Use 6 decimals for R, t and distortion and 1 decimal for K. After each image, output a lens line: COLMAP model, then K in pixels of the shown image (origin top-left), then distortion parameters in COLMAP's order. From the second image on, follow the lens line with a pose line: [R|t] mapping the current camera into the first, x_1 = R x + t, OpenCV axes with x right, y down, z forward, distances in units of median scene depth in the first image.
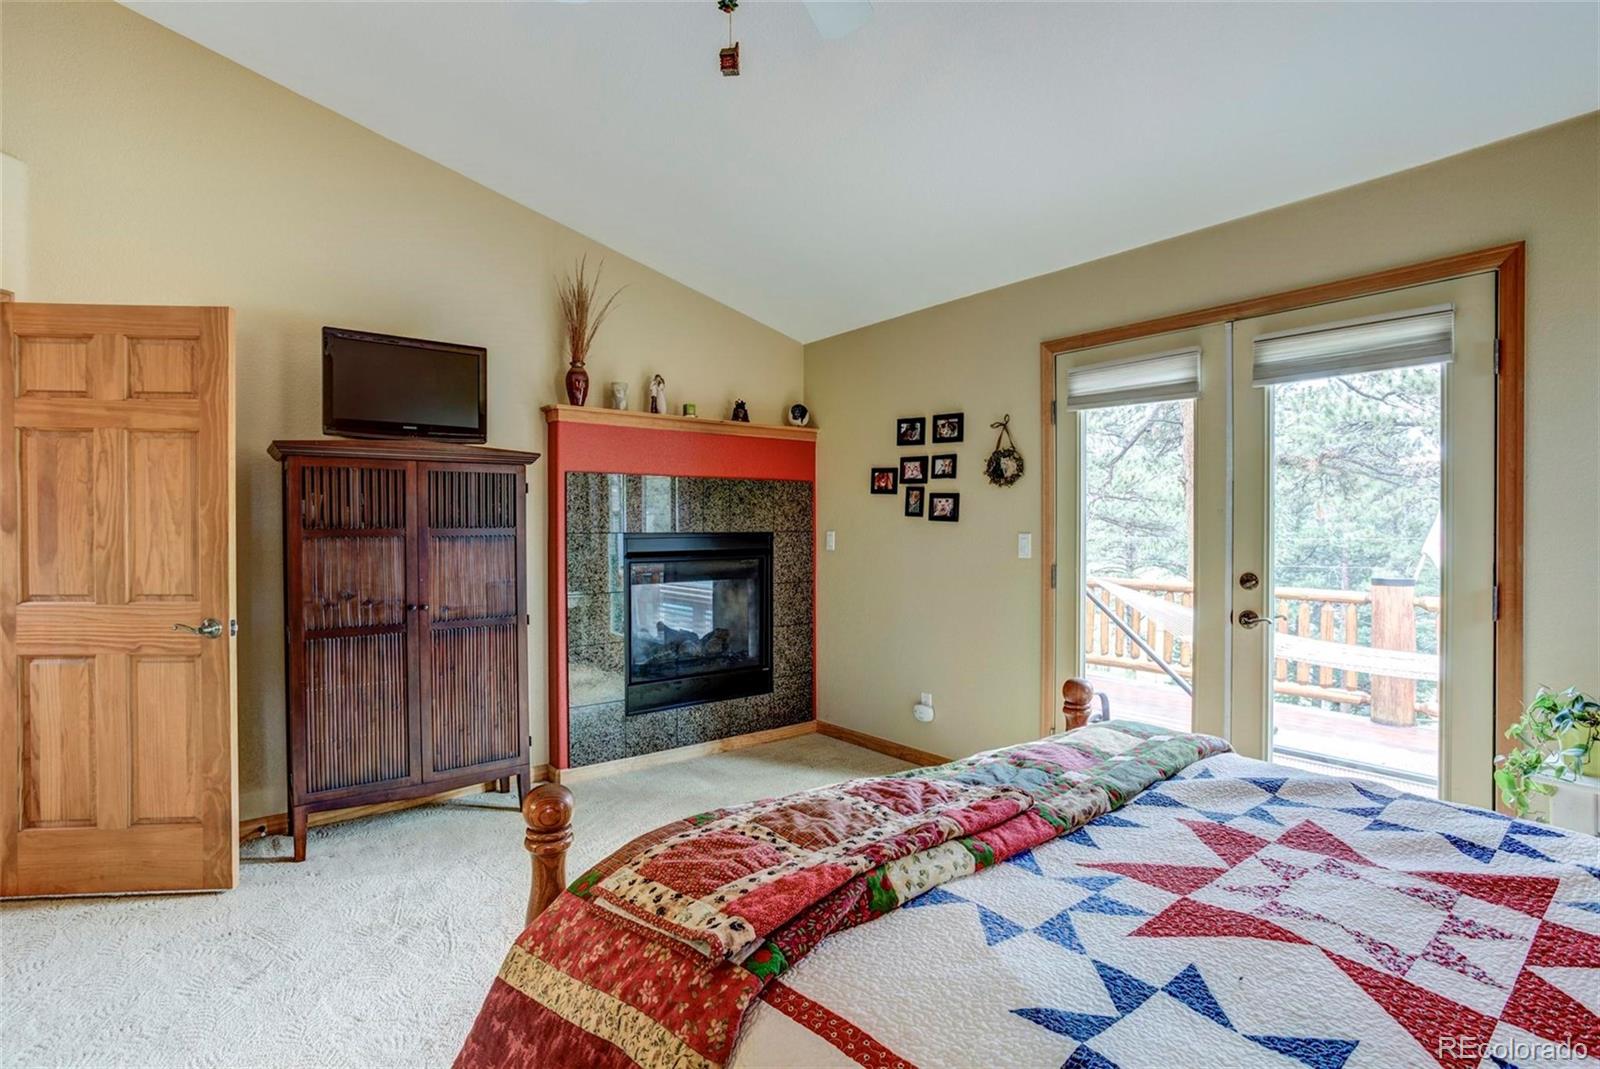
lens RADIAL K [[775.5, 0, 794.4], [0, 775.5, 532.6], [0, 0, 1]] dist [-0.055241, 0.024526]
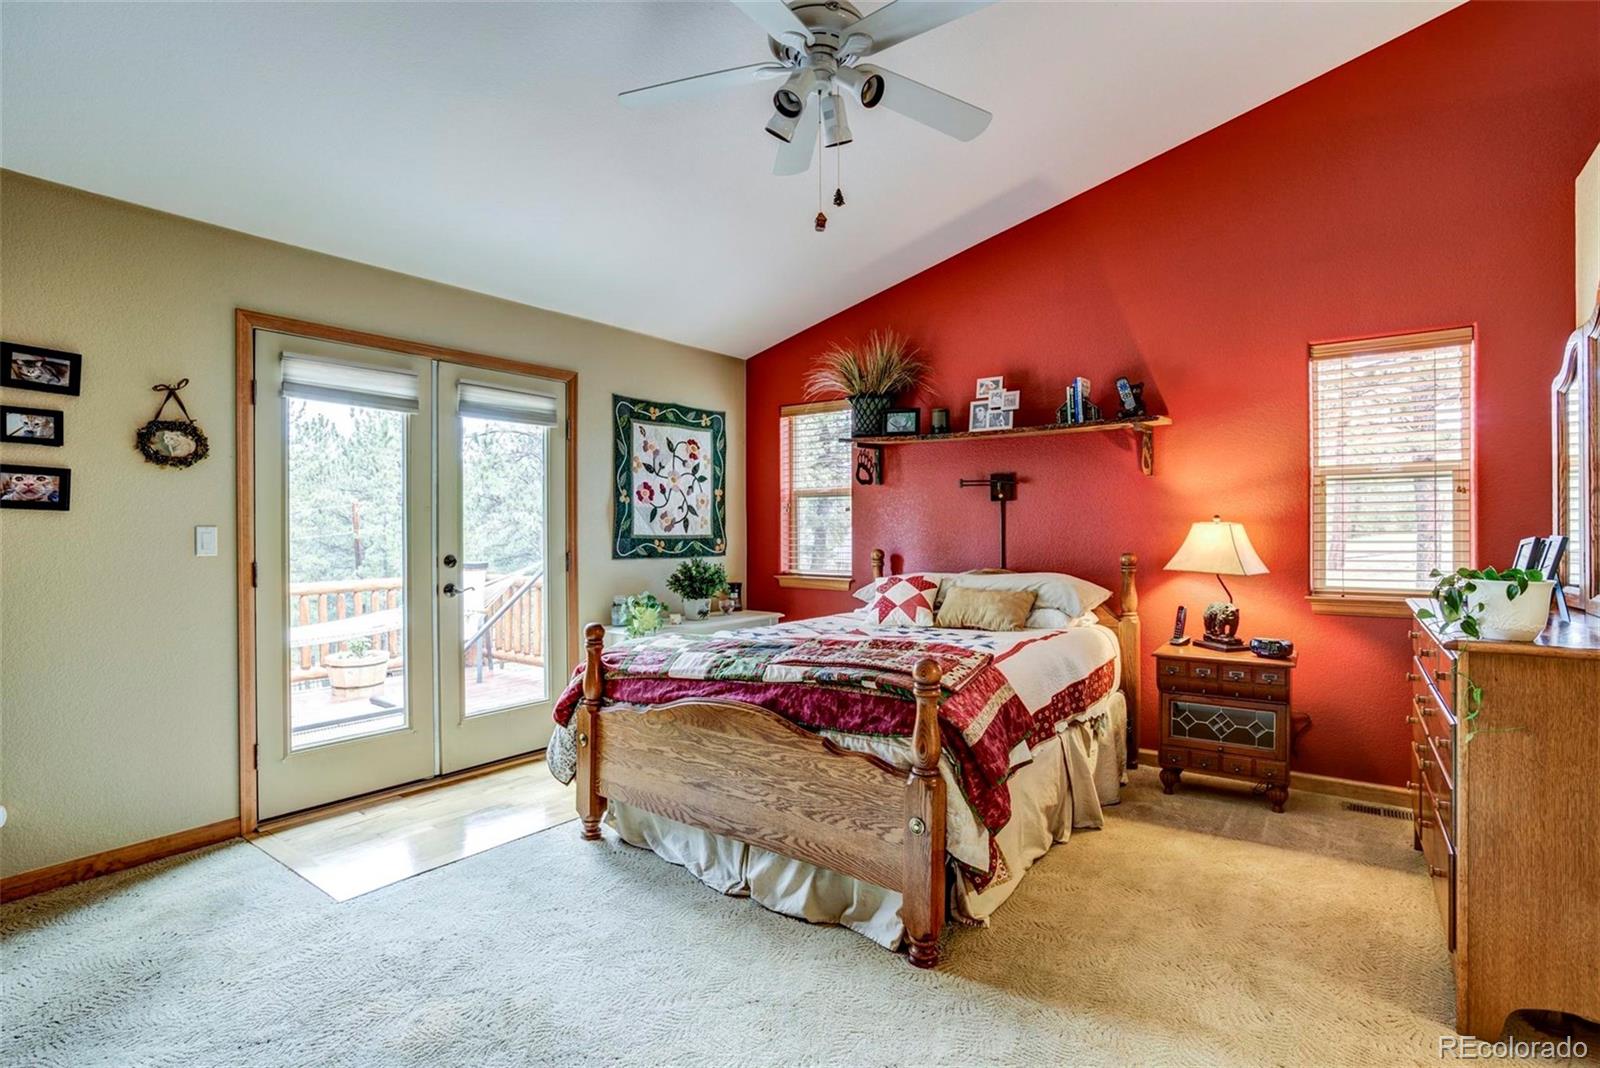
lens RADIAL K [[775.5, 0, 797.1], [0, 775.5, 532.3], [0, 0, 1]] dist [-0.055241, 0.024526]
pose [[-0.256822, 0.004047, 0.966450, -0.658798], [0.018744, 0.999824, 0.000795, 0.018394], [-0.966277, 0.018319, -0.256853, 0.597355]]
